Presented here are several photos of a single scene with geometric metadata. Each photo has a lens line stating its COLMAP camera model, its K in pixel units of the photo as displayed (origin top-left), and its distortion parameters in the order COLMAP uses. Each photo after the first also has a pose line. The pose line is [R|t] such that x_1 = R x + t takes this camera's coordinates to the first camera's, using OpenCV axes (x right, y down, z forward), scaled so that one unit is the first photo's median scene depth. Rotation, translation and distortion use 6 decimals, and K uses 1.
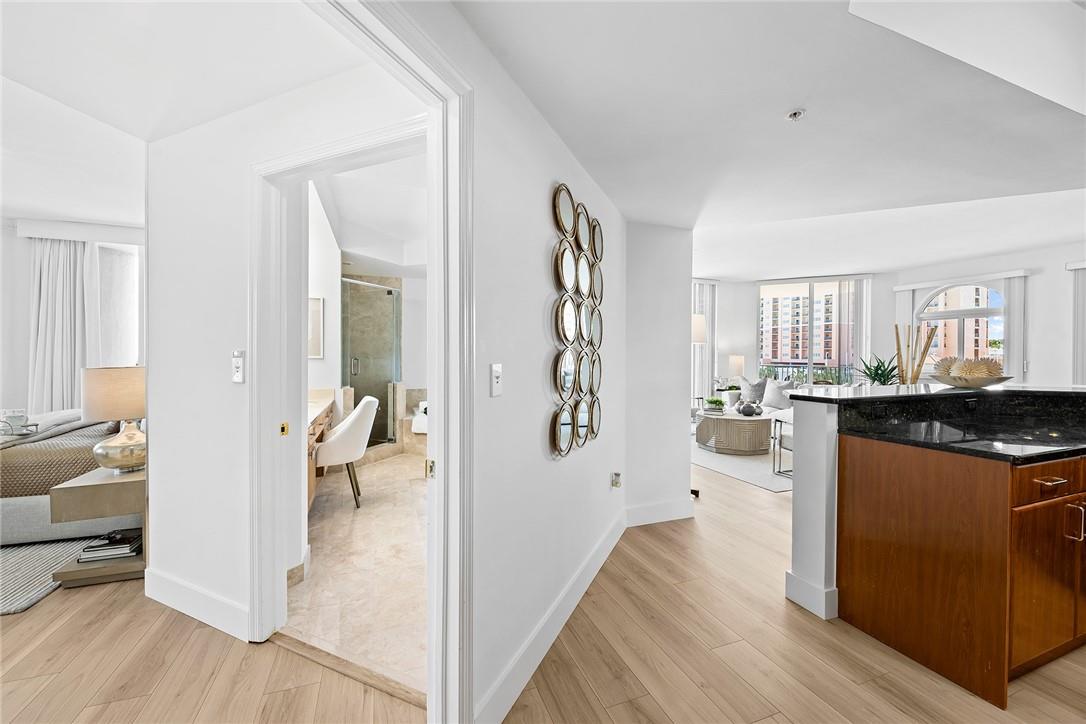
lens RADIAL K [[431.7, 0, 548.8], [0, 431.7, 360.6], [0, 0, 1]] dist [0.004518, -0.001631]
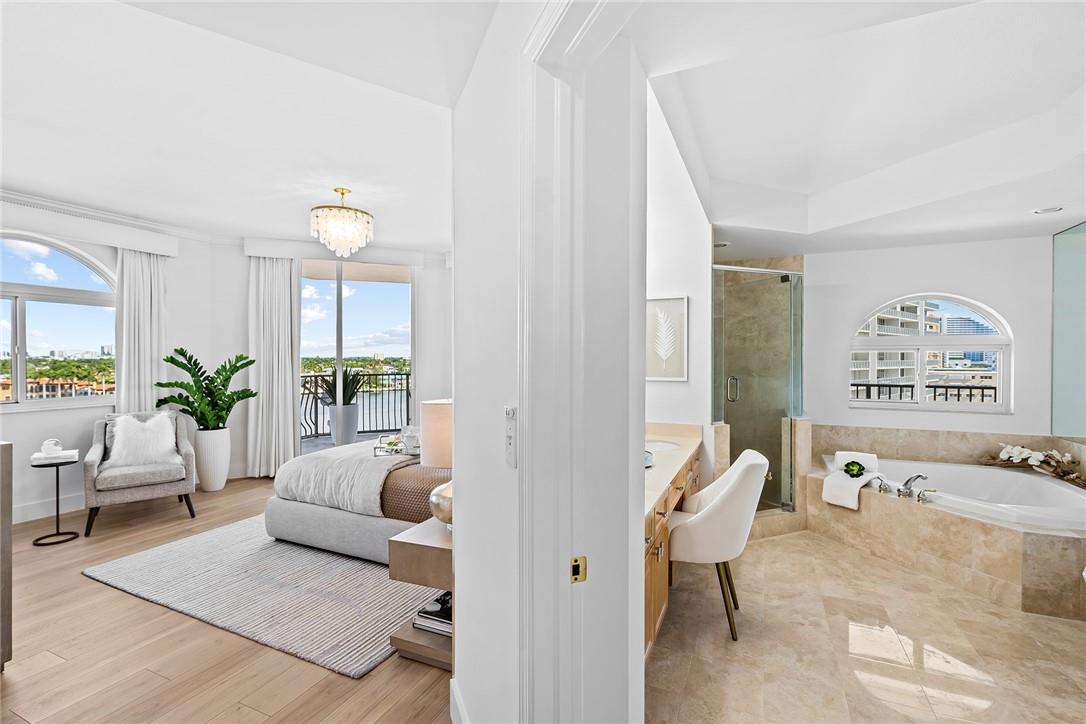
lens RADIAL K [[476.2, 0, 538.8], [0, 476.2, 360.9], [0, 0, 1]] dist [0.002731, -0.001849]
pose [[0.686048, -0.000426, -0.727556, -0.146641], [-0.004733, 0.999976, -0.005048, -0.040692], [0.727541, 0.006907, 0.686029, 0.347905]]
